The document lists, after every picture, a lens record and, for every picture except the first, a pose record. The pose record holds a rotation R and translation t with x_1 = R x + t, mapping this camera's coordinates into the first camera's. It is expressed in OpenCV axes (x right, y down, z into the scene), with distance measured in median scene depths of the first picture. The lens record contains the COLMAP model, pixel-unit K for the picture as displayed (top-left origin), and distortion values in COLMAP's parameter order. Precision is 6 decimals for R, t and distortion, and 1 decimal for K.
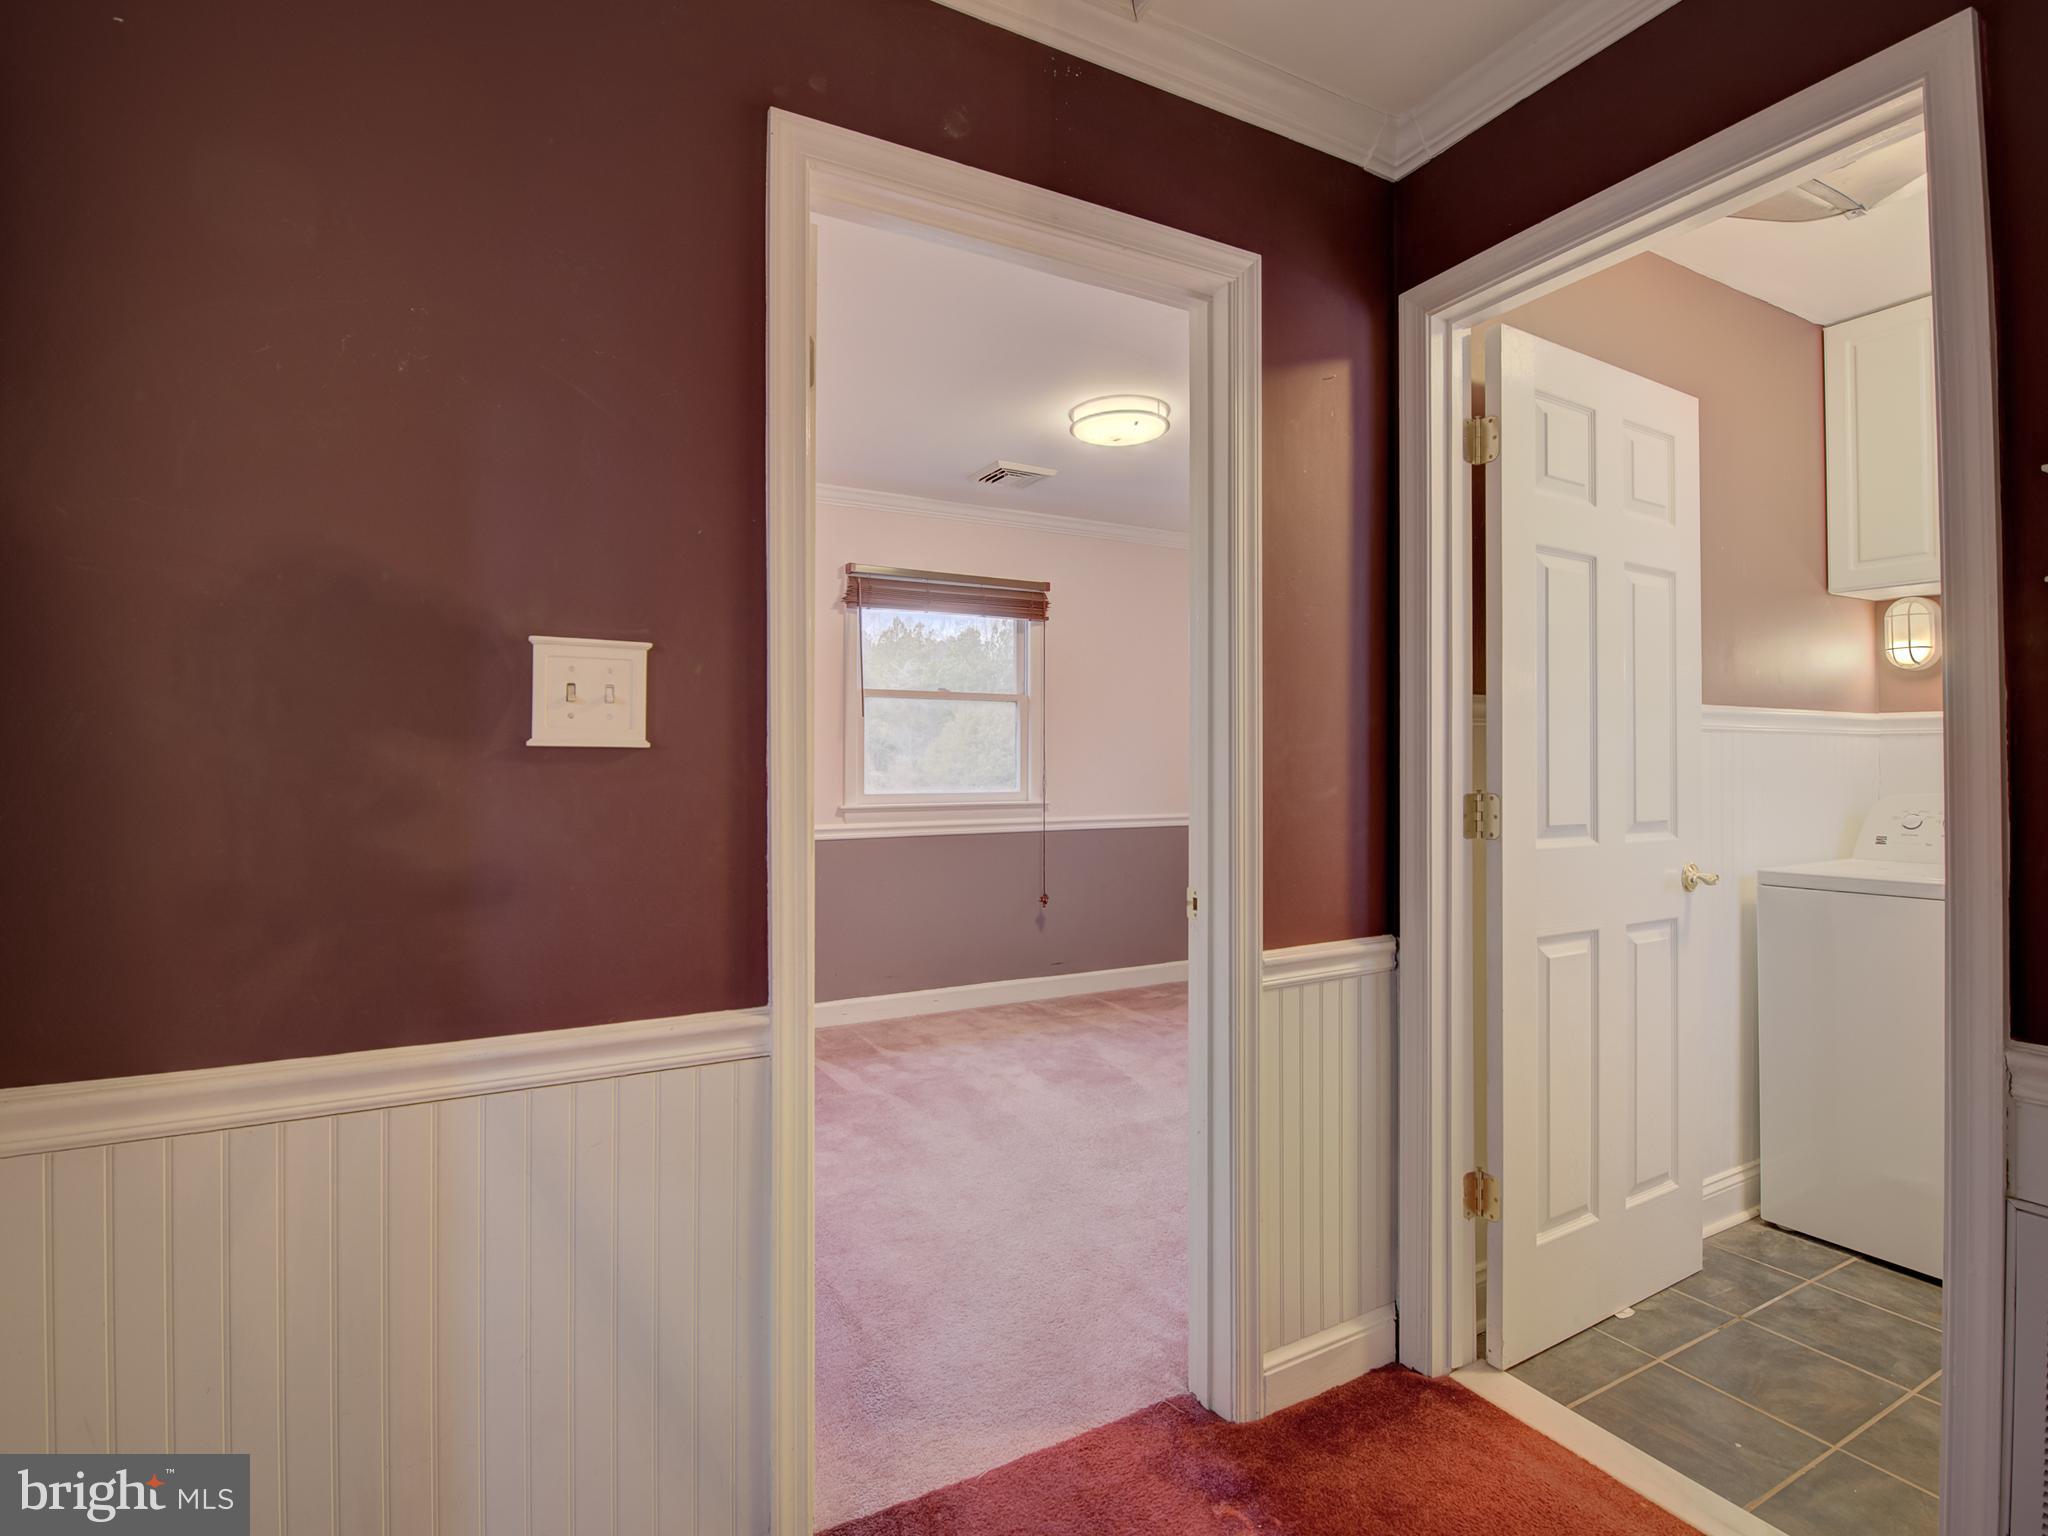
lens RADIAL K [[1014.9, 0, 1029.0], [0, 1014.9, 761.7], [0, 0, 1]] dist [-0.006074, -0.007117]
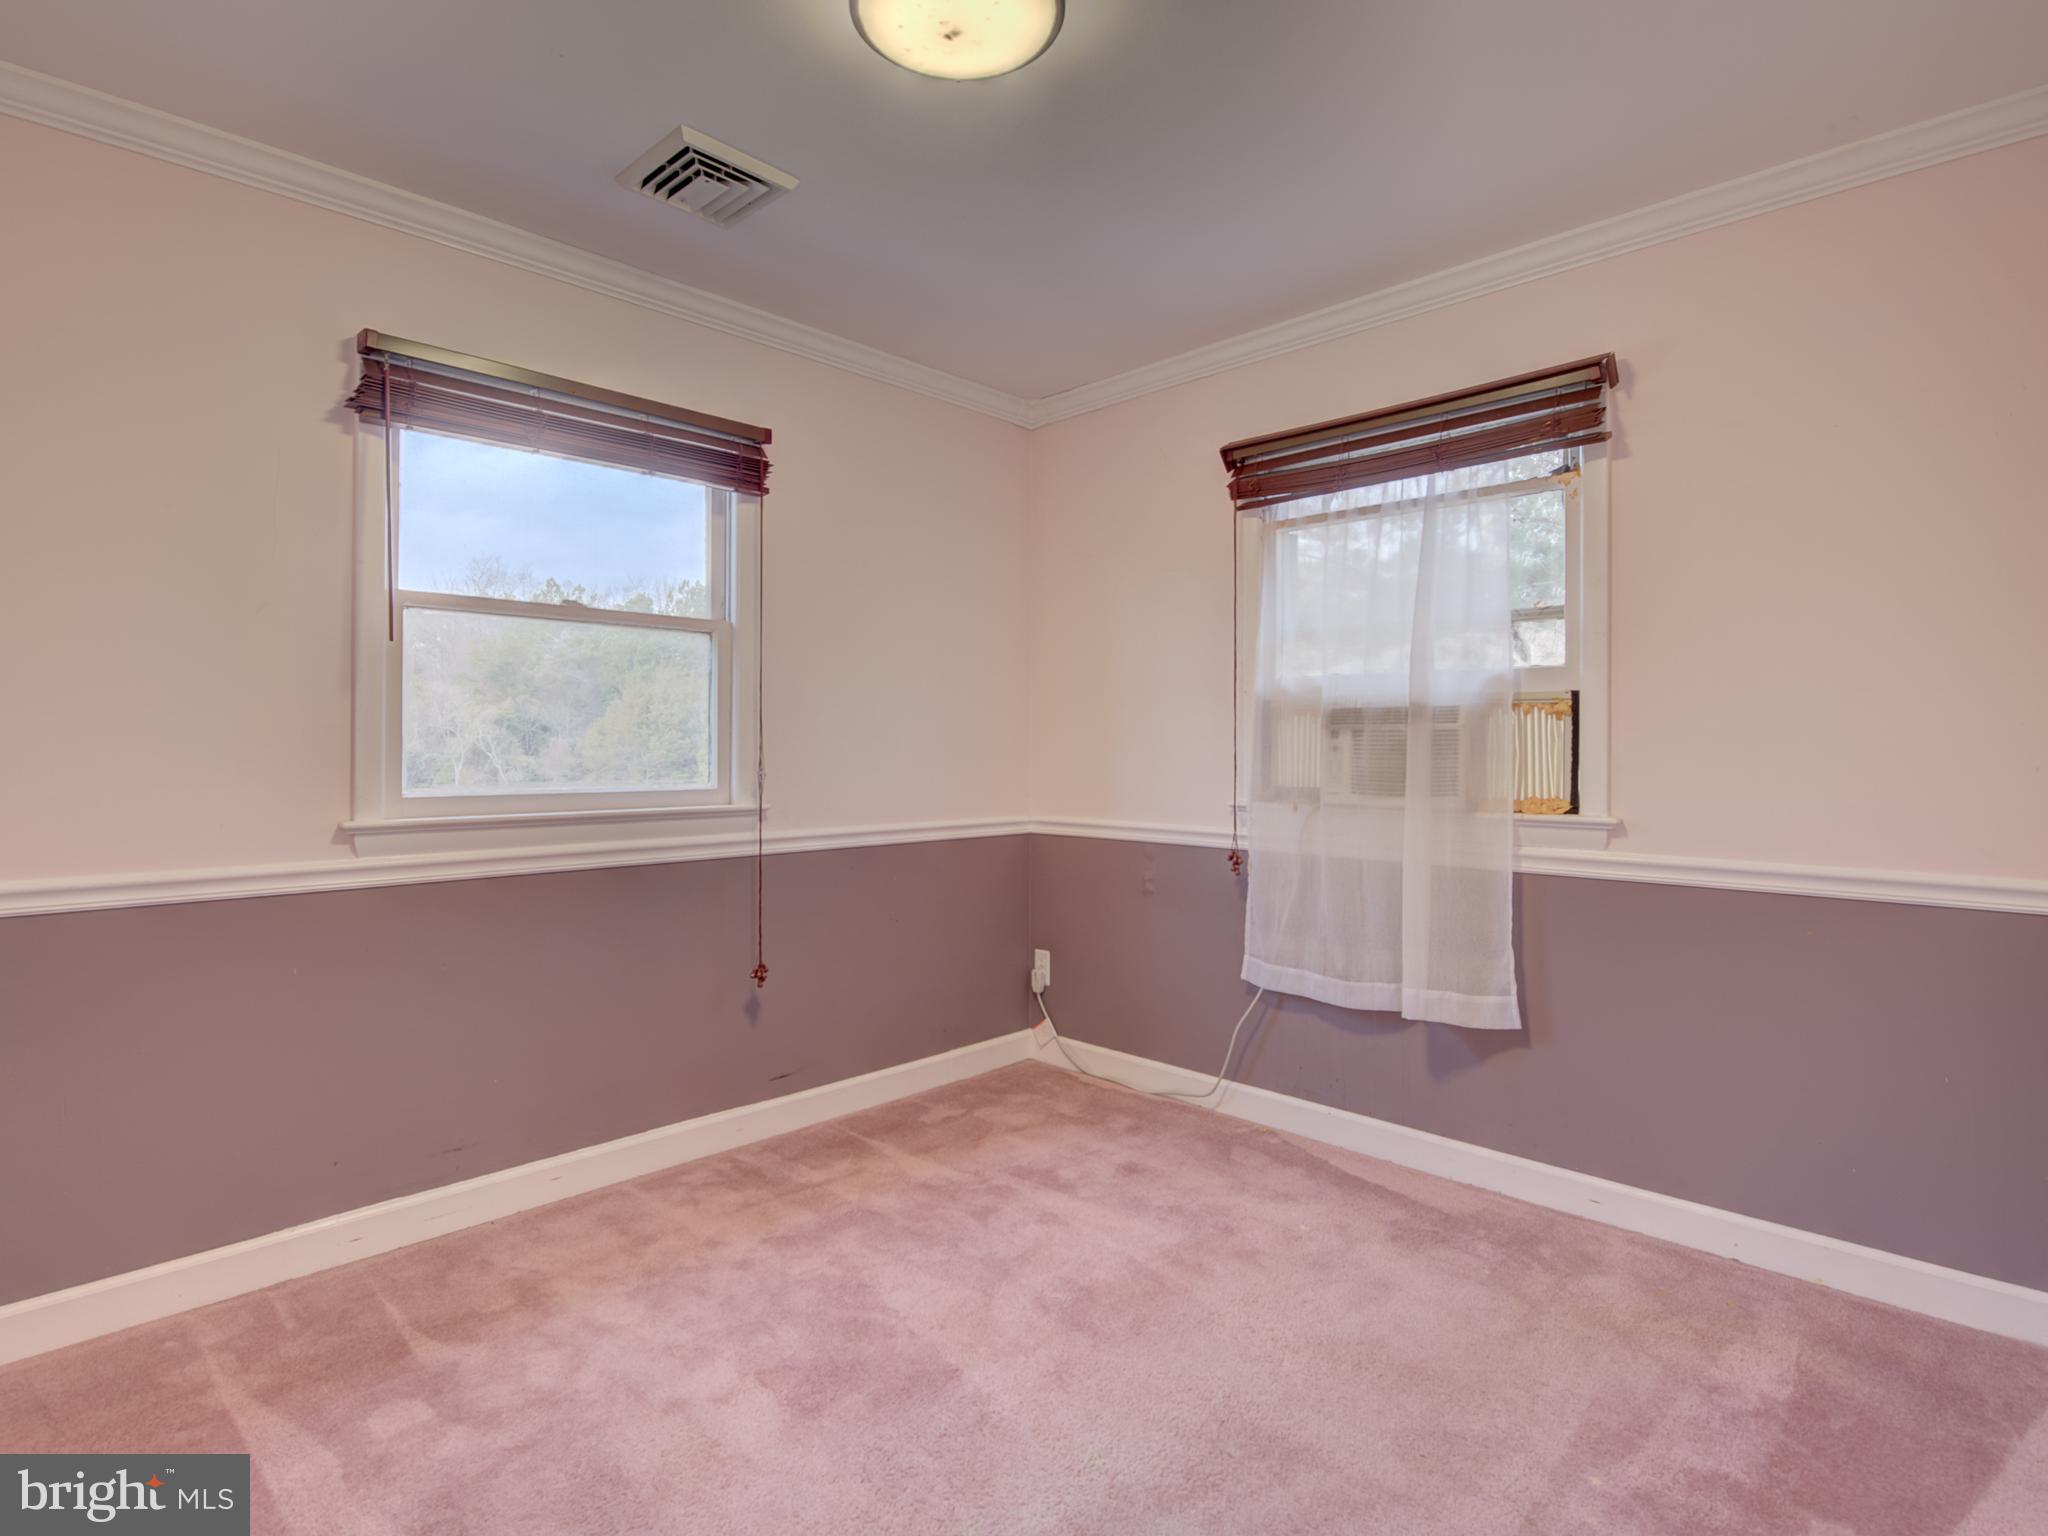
lens RADIAL K [[1042.3, 0, 1008.5], [0, 1042.3, 740.7], [0, 0, 1]] dist [-0.010534, -0.001576]
pose [[0.960718, 0.002752, 0.277514, -0.015316], [-0.001409, 0.999986, -0.005040, 0.005738], [-0.277524, 0.004451, 0.960708, 0.422576]]
